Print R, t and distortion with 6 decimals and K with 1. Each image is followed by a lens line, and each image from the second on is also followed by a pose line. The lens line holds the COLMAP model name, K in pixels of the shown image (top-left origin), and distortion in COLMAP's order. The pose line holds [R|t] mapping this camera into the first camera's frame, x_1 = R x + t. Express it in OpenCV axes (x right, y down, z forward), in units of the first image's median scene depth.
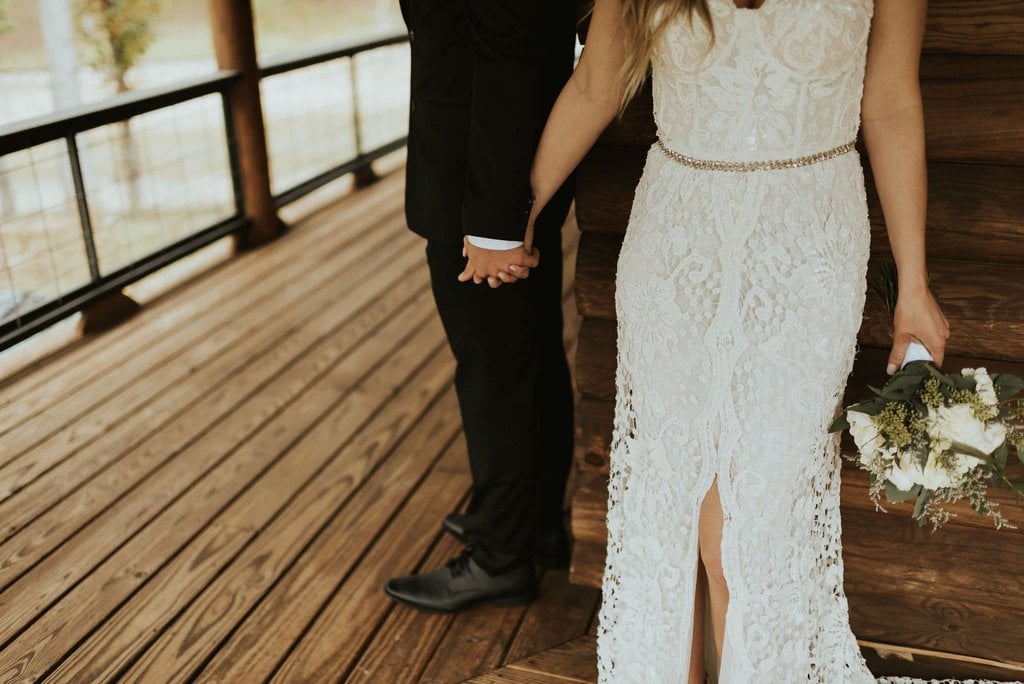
lens RADIAL K [[1013.7, 0, 512.0], [0, 1013.7, 342.0], [0, 0, 1]] dist [-0.011001, -0.003295]
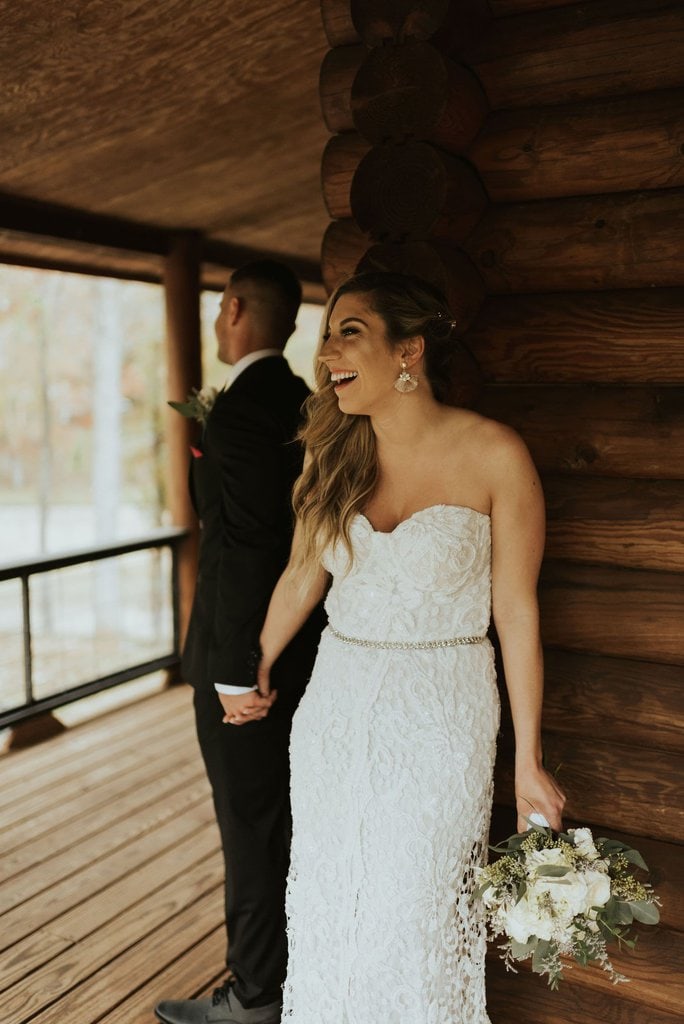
lens RADIAL K [[1035.8, 0, 342.0], [0, 1035.8, 512.0], [0, 0, 1]] dist [0.015953, -0.017791]
pose [[0.977718, 0.045118, -0.205016, 0.257164], [-0.097631, 0.962311, -0.253822, -0.005919], [0.185837, 0.268183, 0.945274, -0.150899]]
